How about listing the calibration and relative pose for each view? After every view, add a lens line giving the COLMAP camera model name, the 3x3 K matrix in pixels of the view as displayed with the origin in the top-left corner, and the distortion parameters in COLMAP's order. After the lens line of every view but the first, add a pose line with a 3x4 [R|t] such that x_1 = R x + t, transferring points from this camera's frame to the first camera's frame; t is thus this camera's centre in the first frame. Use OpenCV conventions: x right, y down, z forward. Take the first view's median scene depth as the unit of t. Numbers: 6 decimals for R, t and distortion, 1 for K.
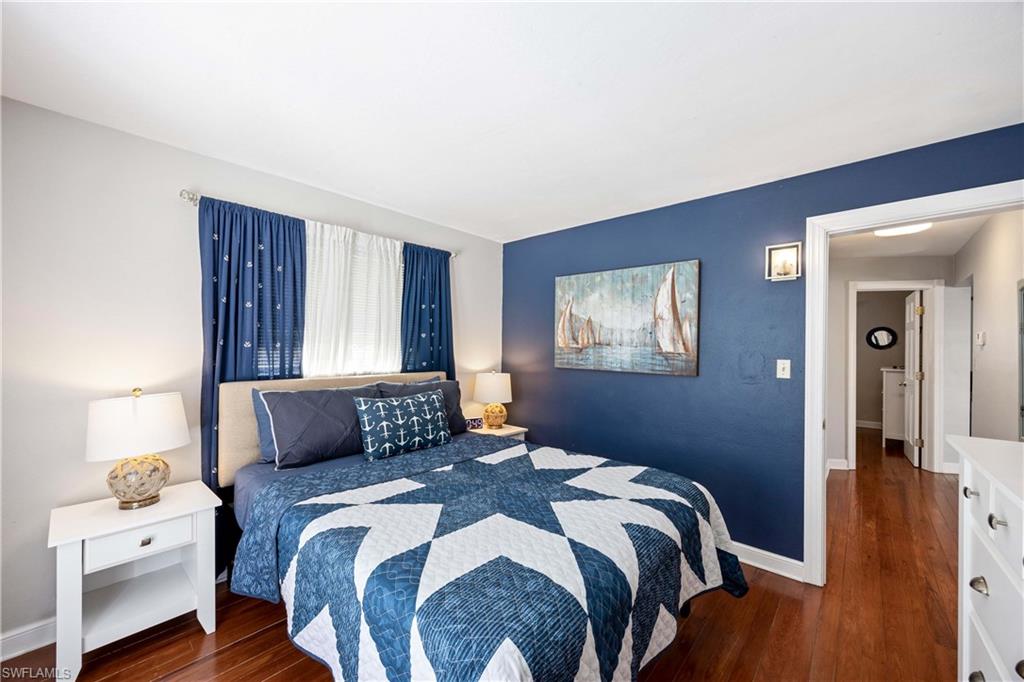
lens RADIAL K [[392.9, 0, 516.6], [0, 392.9, 347.4], [0, 0, 1]] dist [-0.003519, -0.000640]
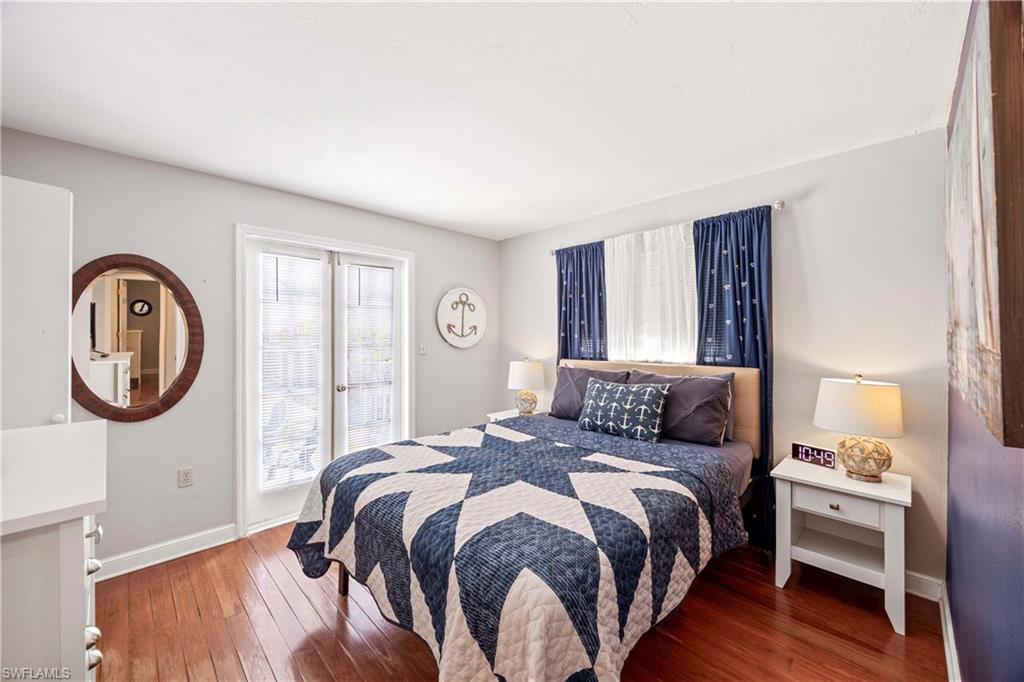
lens RADIAL K [[392.9, 0, 516.5], [0, 392.9, 342.4], [0, 0, 1]] dist [-0.003519, -0.000640]
pose [[-0.075226, 0.011299, -0.997102, 0.805533], [0.007213, 0.999916, 0.010786, -0.000503], [0.997140, -0.006381, -0.075301, 0.806160]]
